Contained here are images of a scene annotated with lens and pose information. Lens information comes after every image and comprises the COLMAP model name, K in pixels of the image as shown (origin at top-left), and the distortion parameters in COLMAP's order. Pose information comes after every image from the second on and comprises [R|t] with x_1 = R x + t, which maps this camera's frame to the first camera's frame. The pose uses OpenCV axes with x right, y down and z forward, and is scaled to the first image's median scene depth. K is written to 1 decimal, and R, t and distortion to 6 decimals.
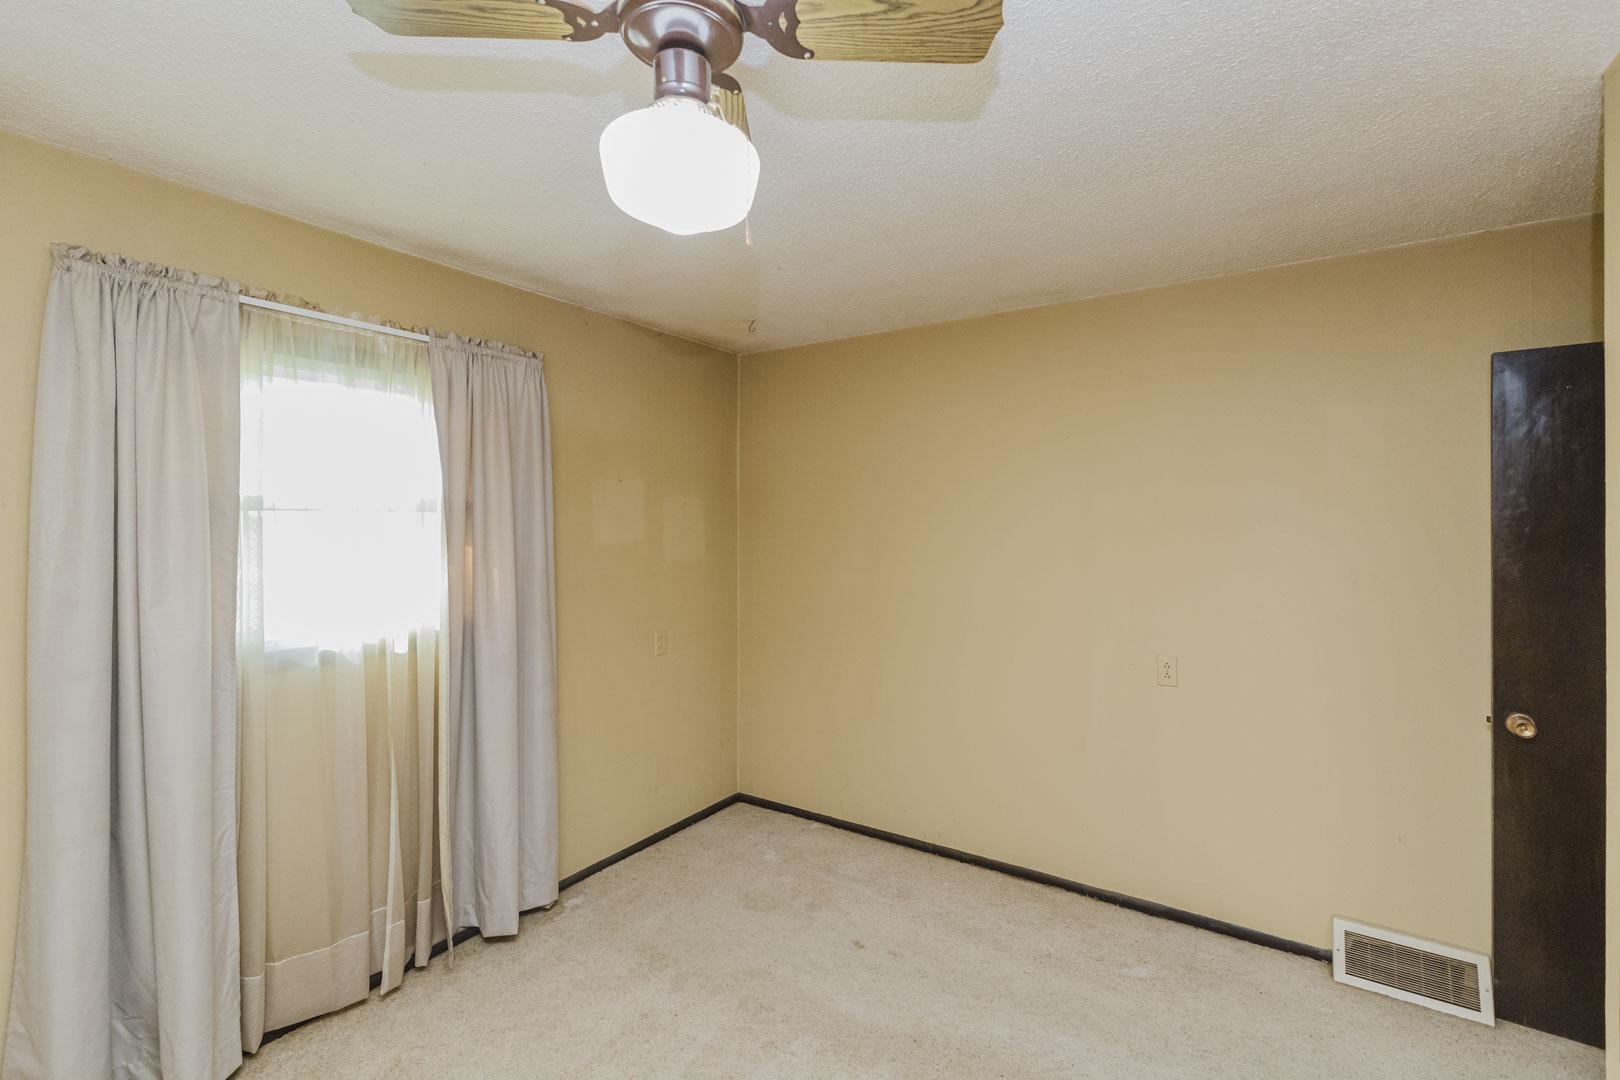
lens RADIAL K [[694.7, 0, 810.1], [0, 694.7, 533.5], [0, 0, 1]] dist [-0.000163, -0.002959]
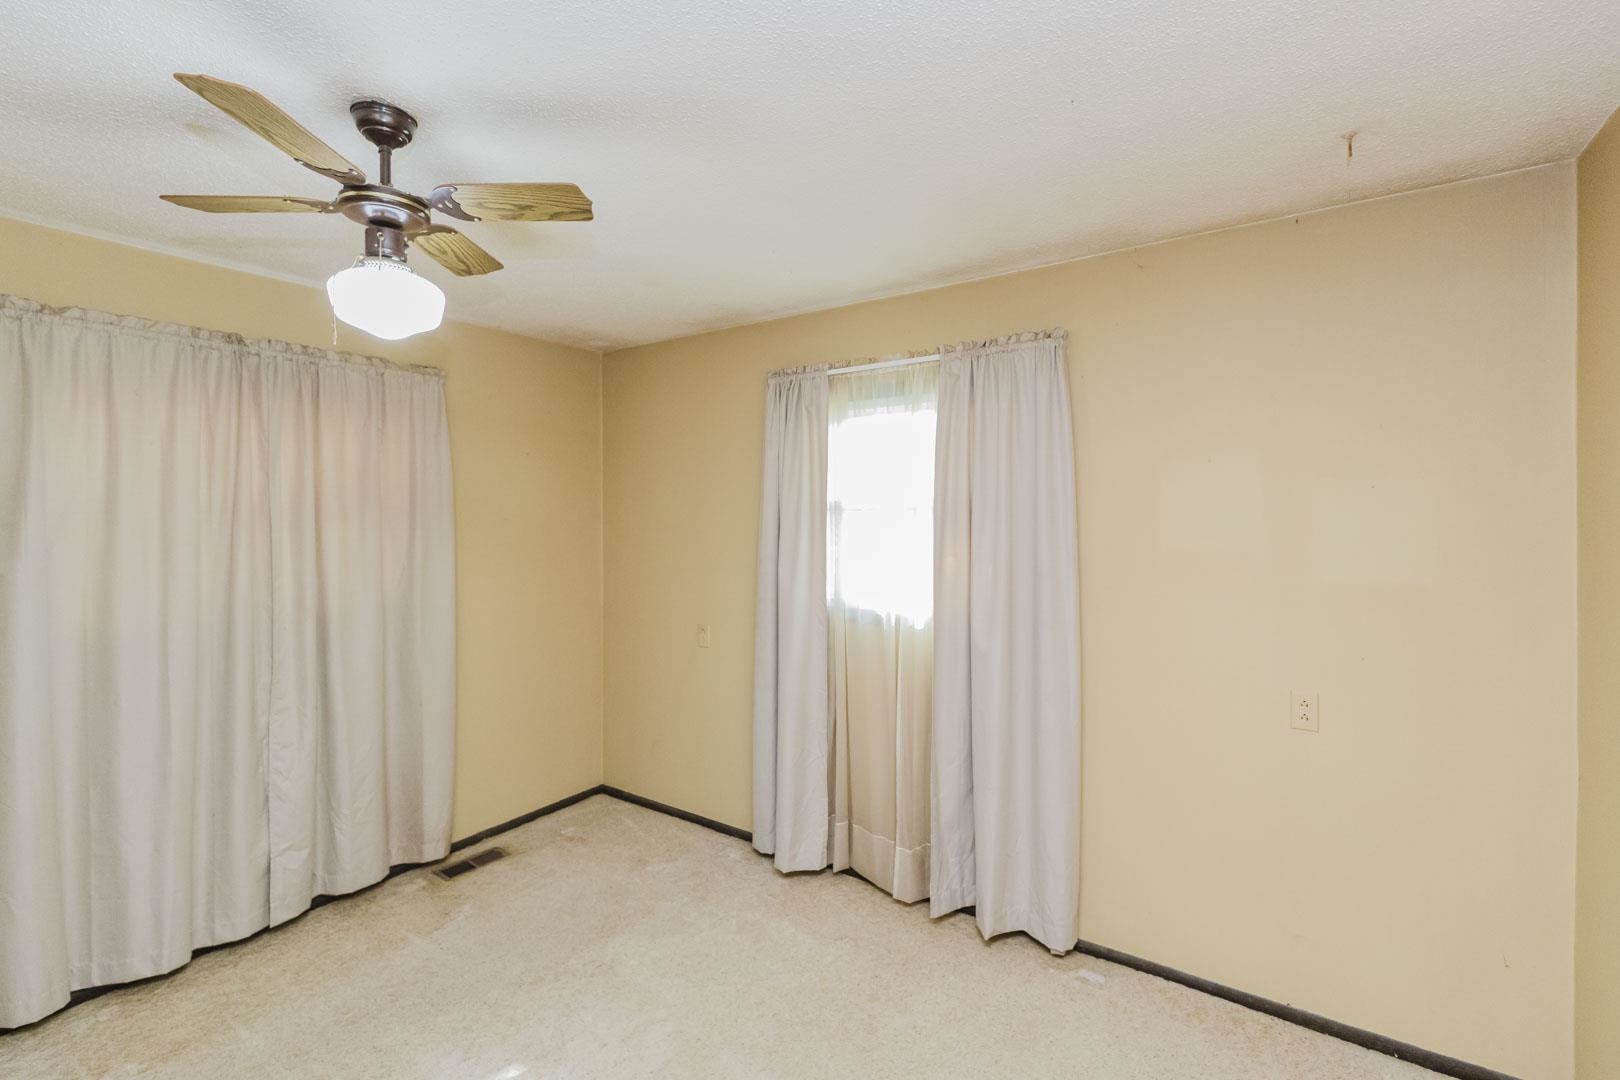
lens RADIAL K [[694.7, 0, 800.7], [0, 694.7, 527.8], [0, 0, 1]] dist [-0.000163, -0.002959]
pose [[-0.011844, 0.012473, -0.999852, 0.665448], [-0.017058, 0.999774, 0.012674, -0.012886], [0.999784, 0.017206, -0.011628, 0.890568]]
